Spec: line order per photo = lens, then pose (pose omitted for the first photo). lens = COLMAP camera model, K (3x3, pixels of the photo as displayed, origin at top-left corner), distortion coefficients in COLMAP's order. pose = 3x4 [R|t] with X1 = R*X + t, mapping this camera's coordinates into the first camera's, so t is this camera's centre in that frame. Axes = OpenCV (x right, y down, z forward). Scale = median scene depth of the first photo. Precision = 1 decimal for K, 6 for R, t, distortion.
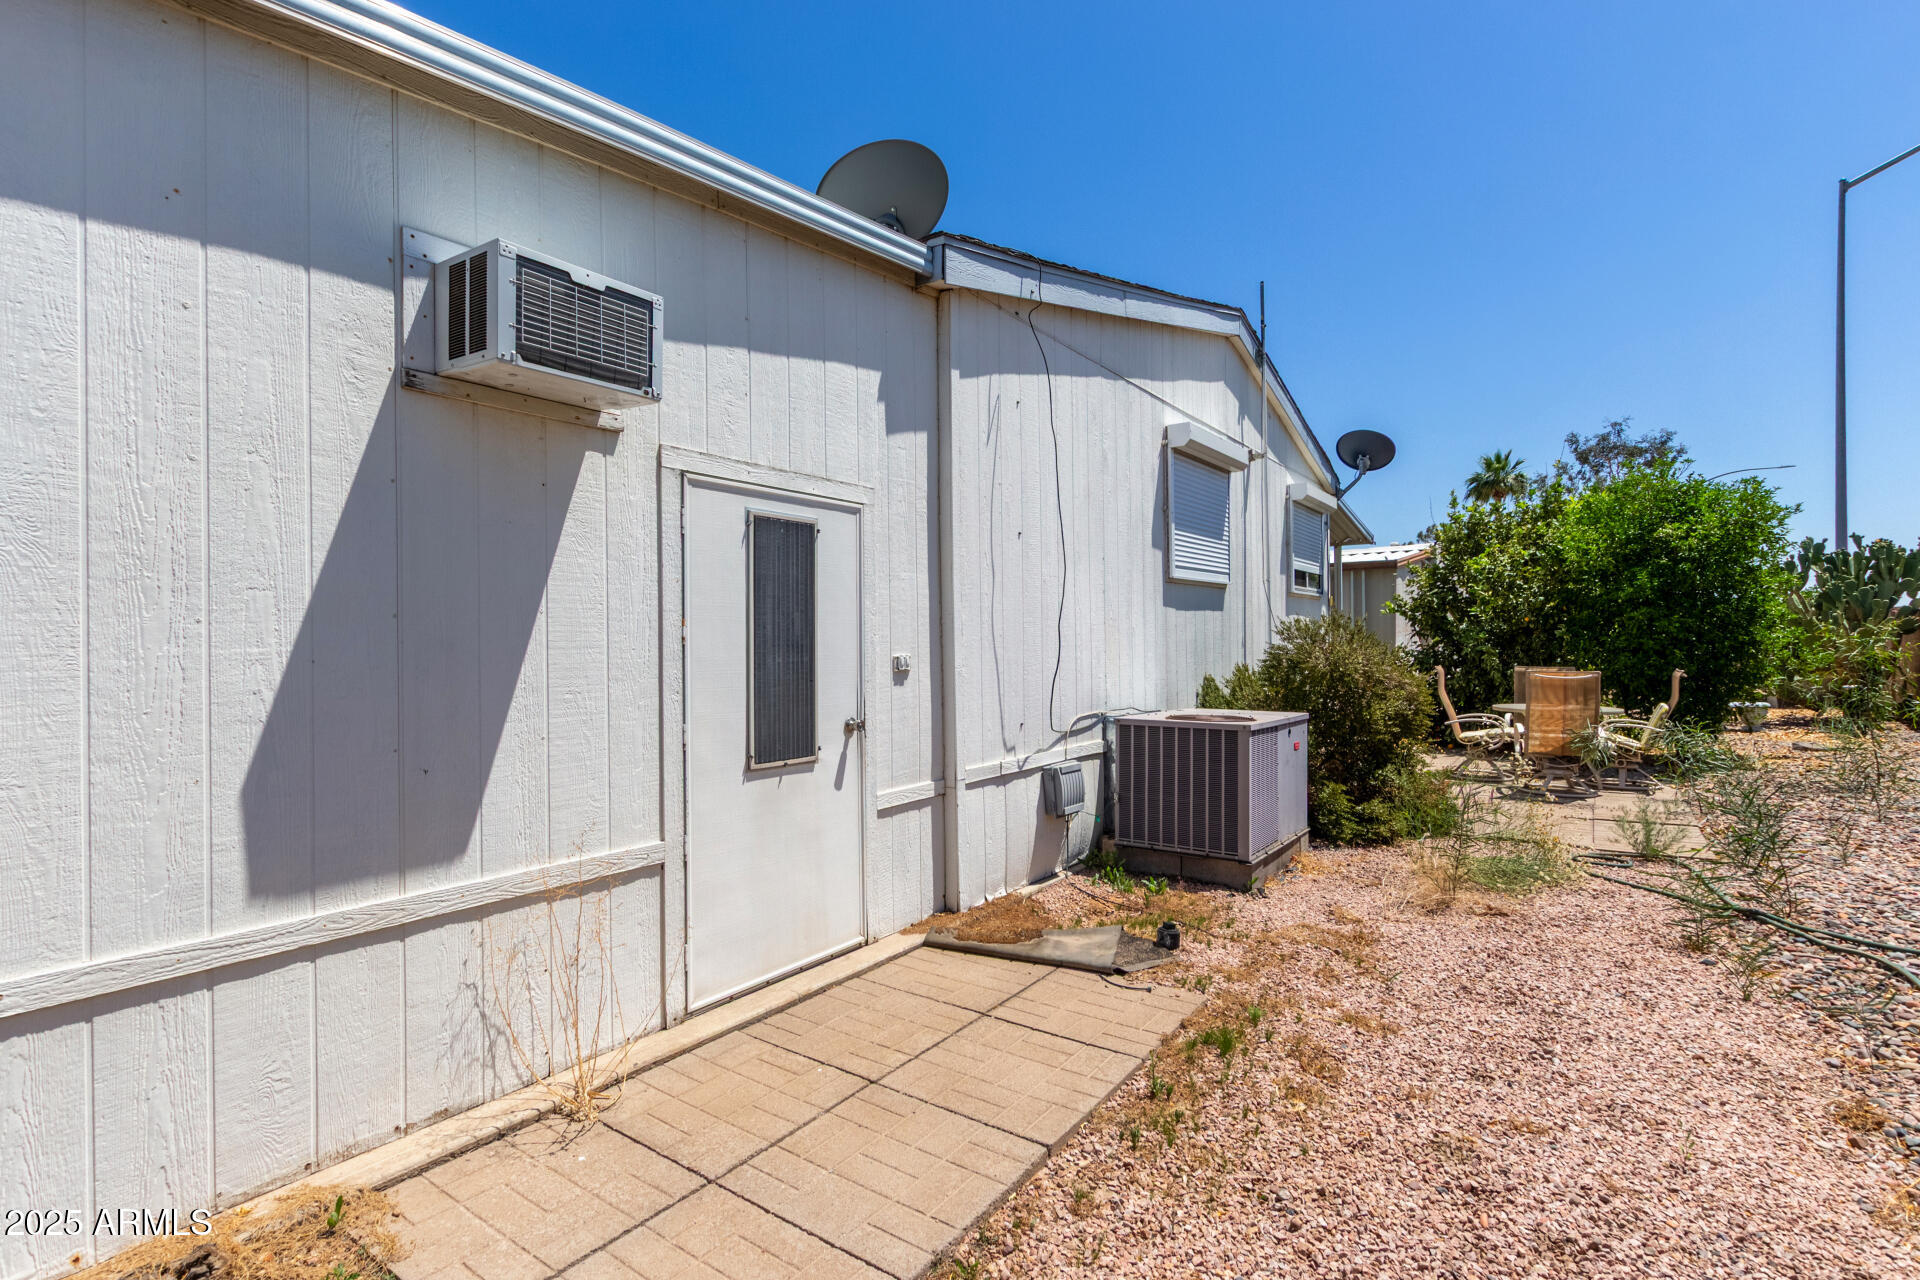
lens RADIAL K [[889.9, 0, 968.2], [0, 889.9, 638.1], [0, 0, 1]] dist [0.014389, -0.007960]
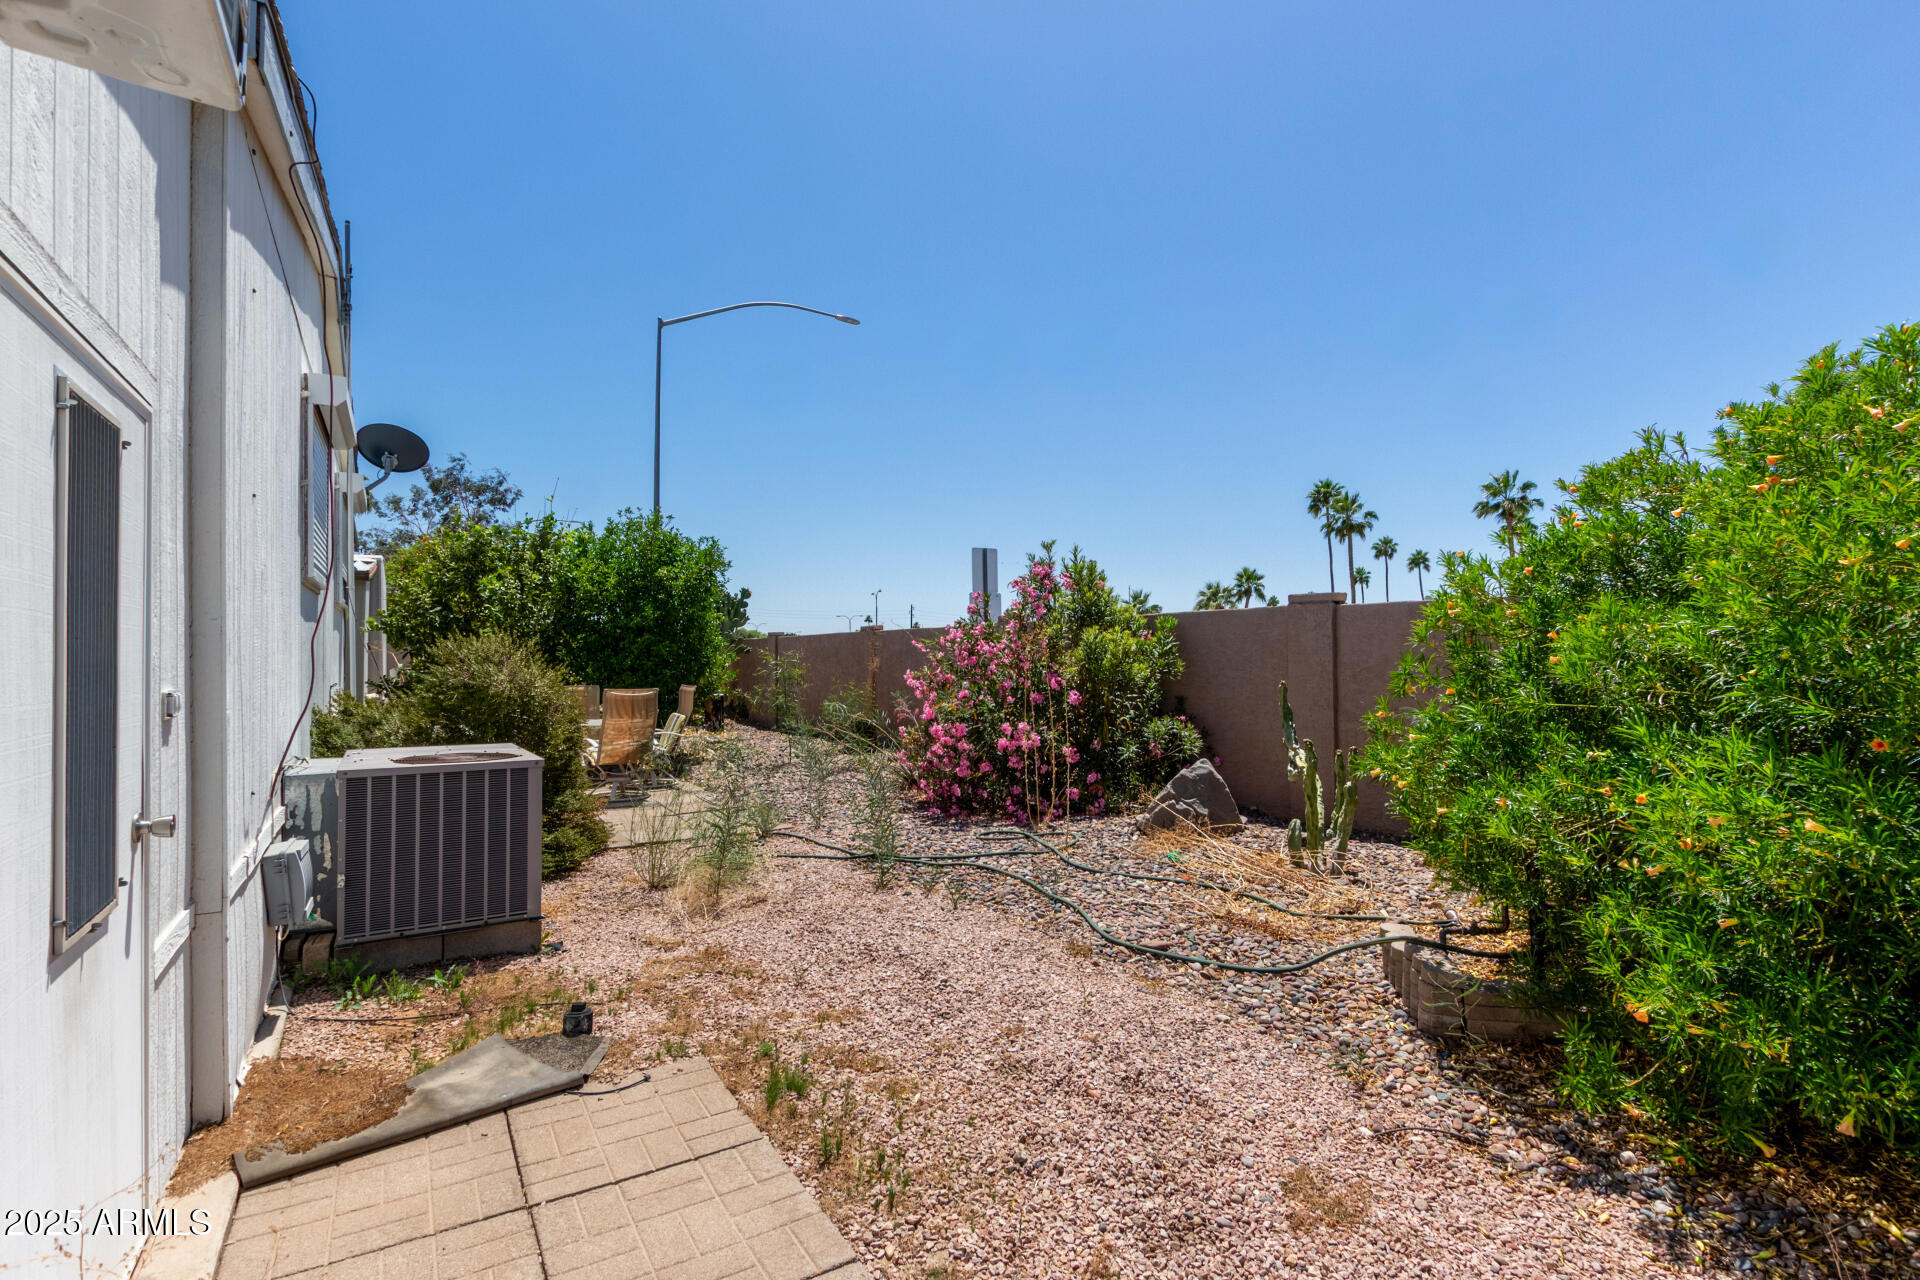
lens RADIAL K [[889.9, 0, 968.2], [0, 889.9, 638.1], [0, 0, 1]] dist [0.014389, -0.007960]
pose [[0.394678, 0.029675, 0.918340, -0.397362], [-0.008554, 0.999554, -0.028623, 0.003007], [-0.918780, 0.003441, 0.394755, 0.339896]]
